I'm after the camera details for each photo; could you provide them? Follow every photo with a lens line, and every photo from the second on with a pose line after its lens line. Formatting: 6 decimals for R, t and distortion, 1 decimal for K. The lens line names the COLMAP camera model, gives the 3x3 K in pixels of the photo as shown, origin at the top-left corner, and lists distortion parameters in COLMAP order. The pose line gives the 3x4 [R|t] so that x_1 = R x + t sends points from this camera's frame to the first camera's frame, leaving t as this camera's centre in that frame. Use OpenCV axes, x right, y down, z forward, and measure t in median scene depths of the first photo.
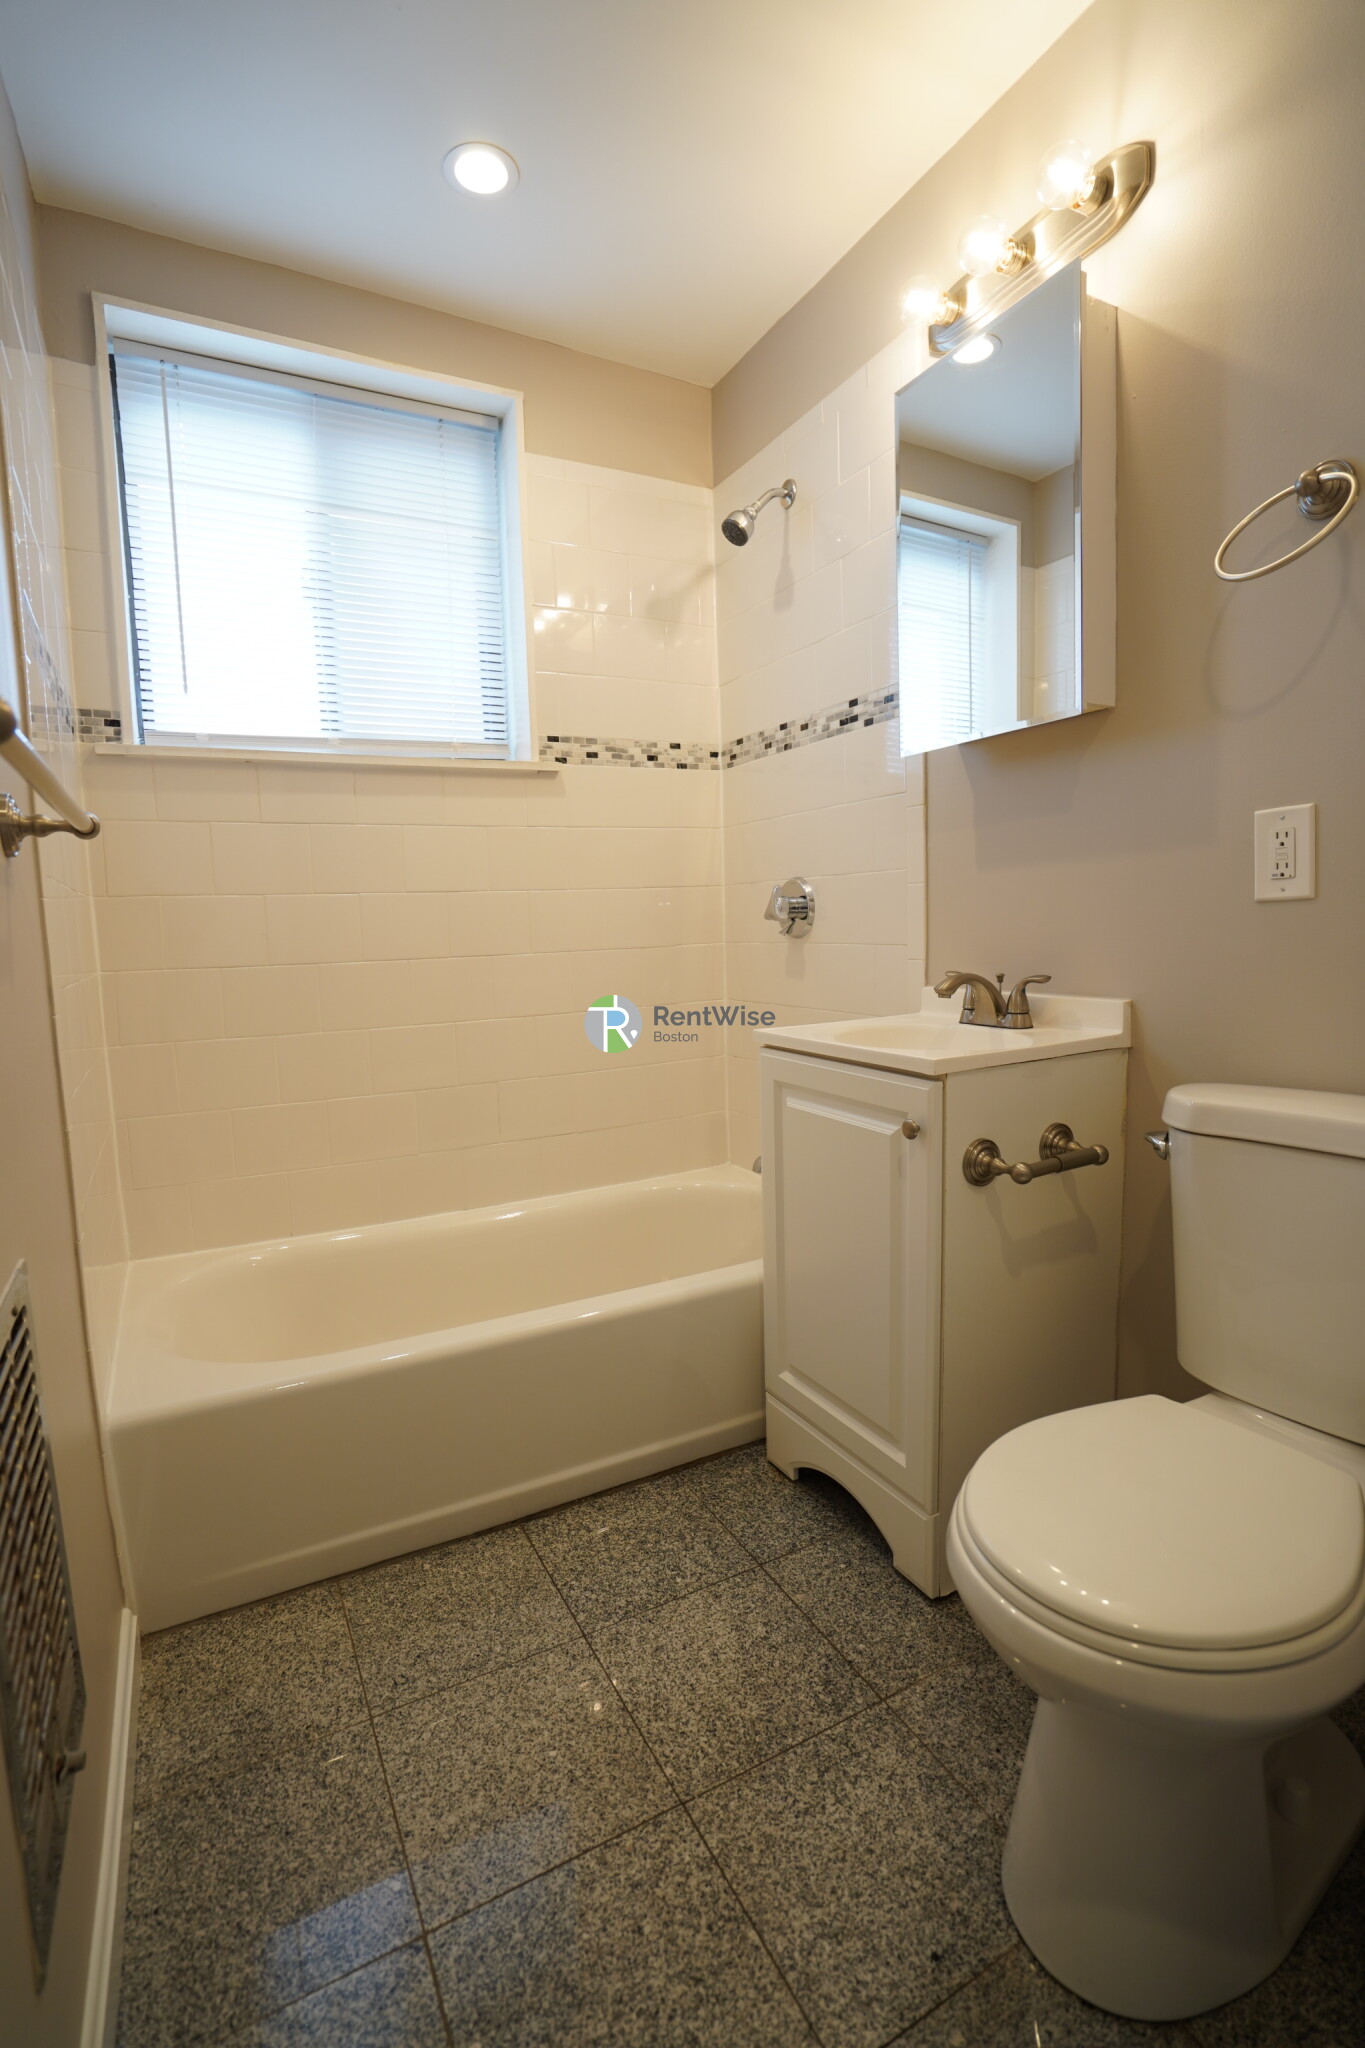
lens RADIAL K [[961.3, 0, 682.5], [0, 961.3, 1024.0], [0, 0, 1]] dist [-0.037795, 0.000295]
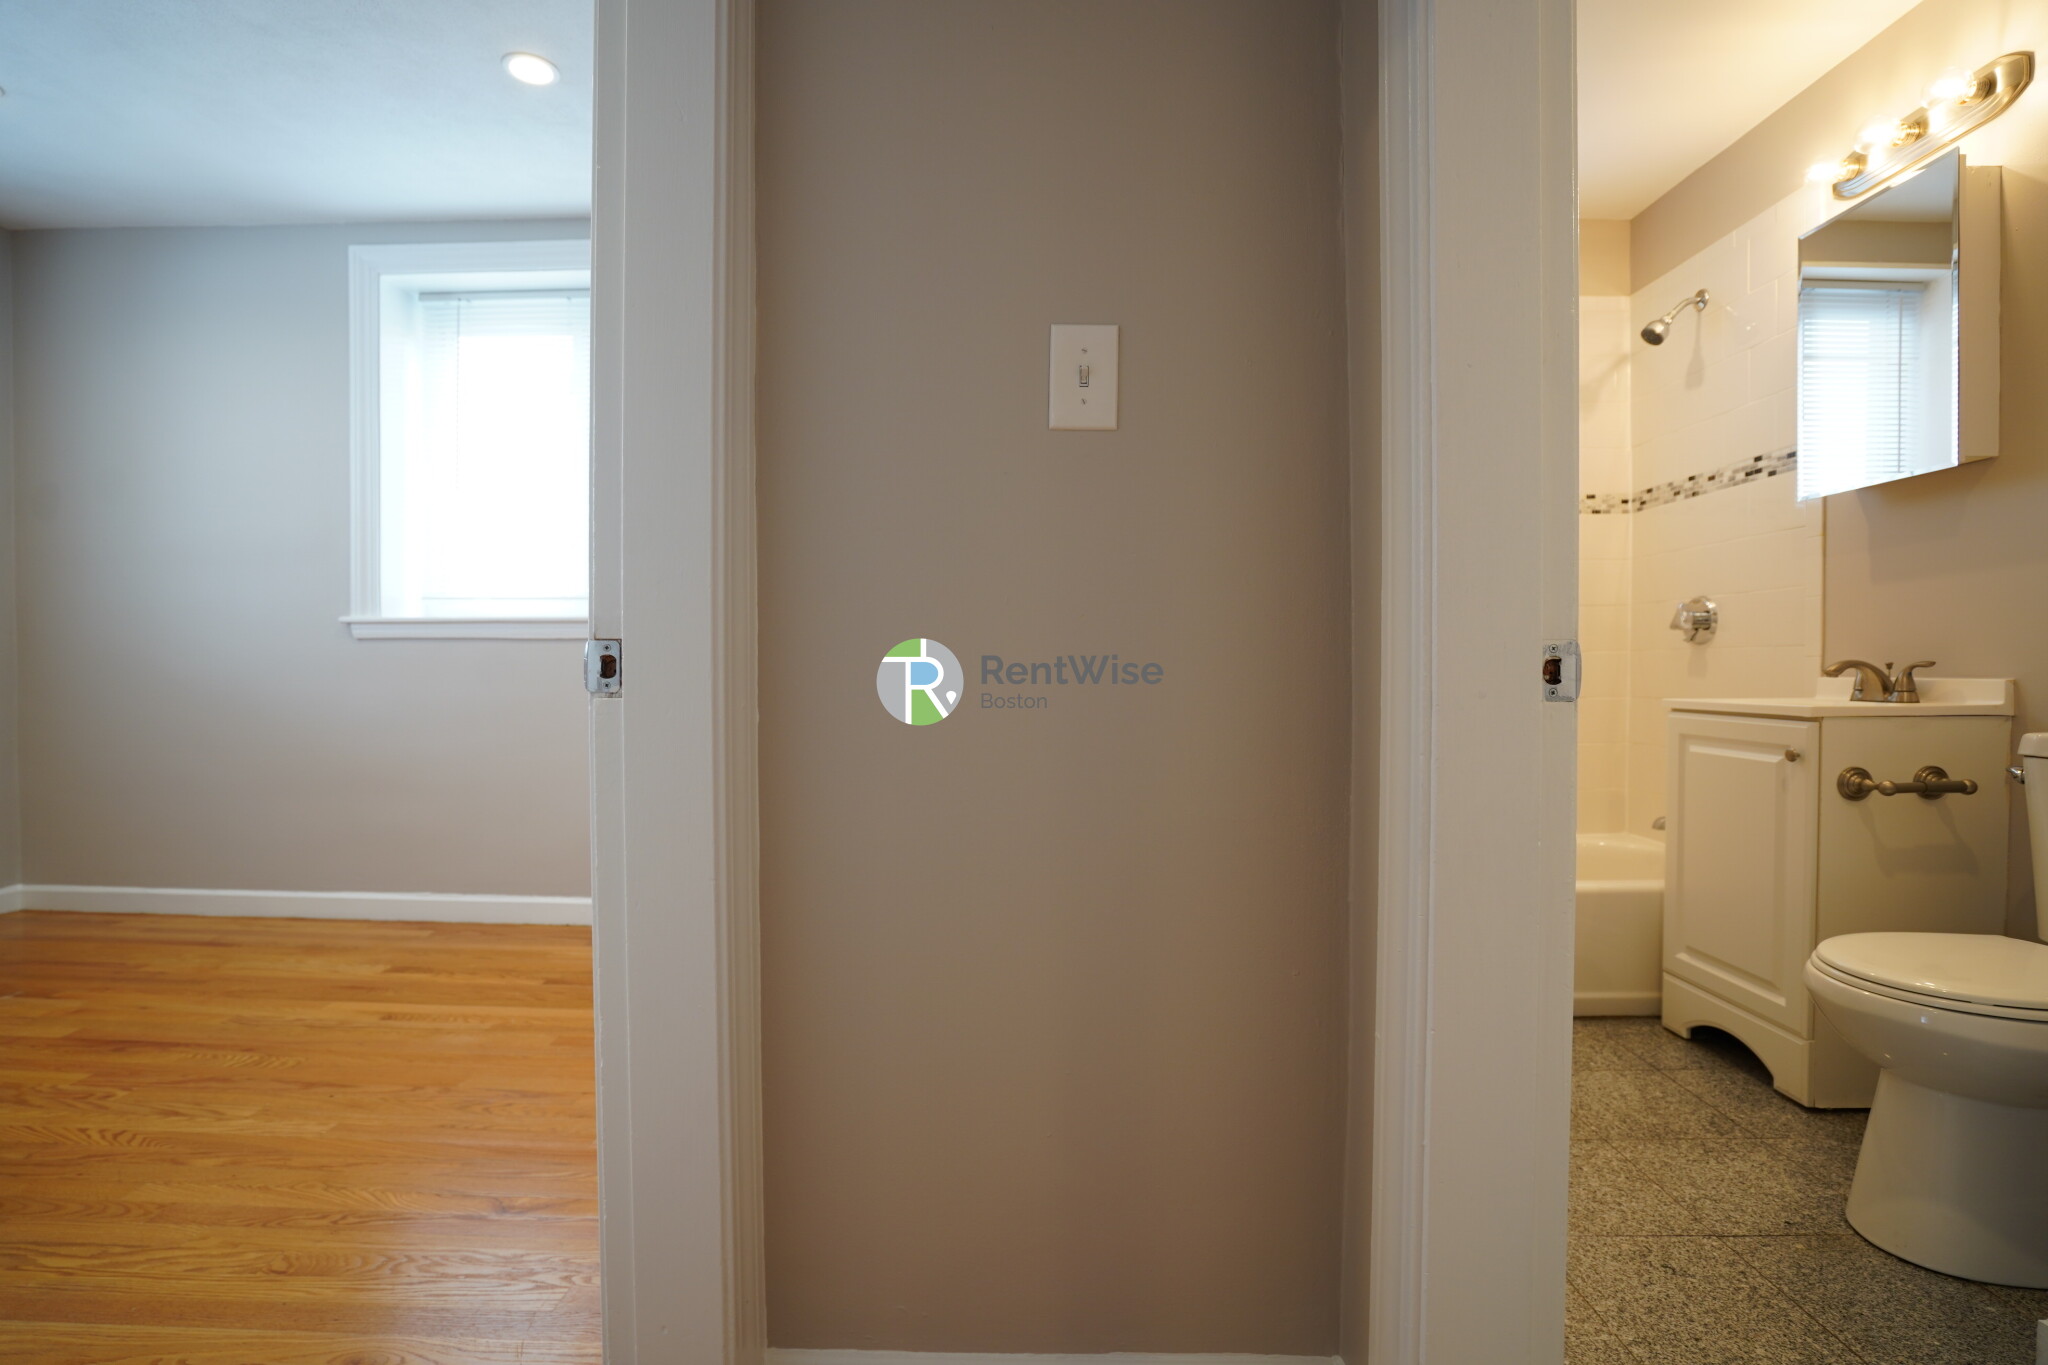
lens RADIAL K [[960.1, 0, 1024.0], [0, 960.1, 682.5], [0, 0, 1]] dist [-0.031724, 0.012392]
pose [[0.878220, 0.035025, -0.476973, -0.078042], [-0.076363, 0.994789, -0.067554, 0.136294], [0.472122, 0.095750, 0.876318, -0.604142]]
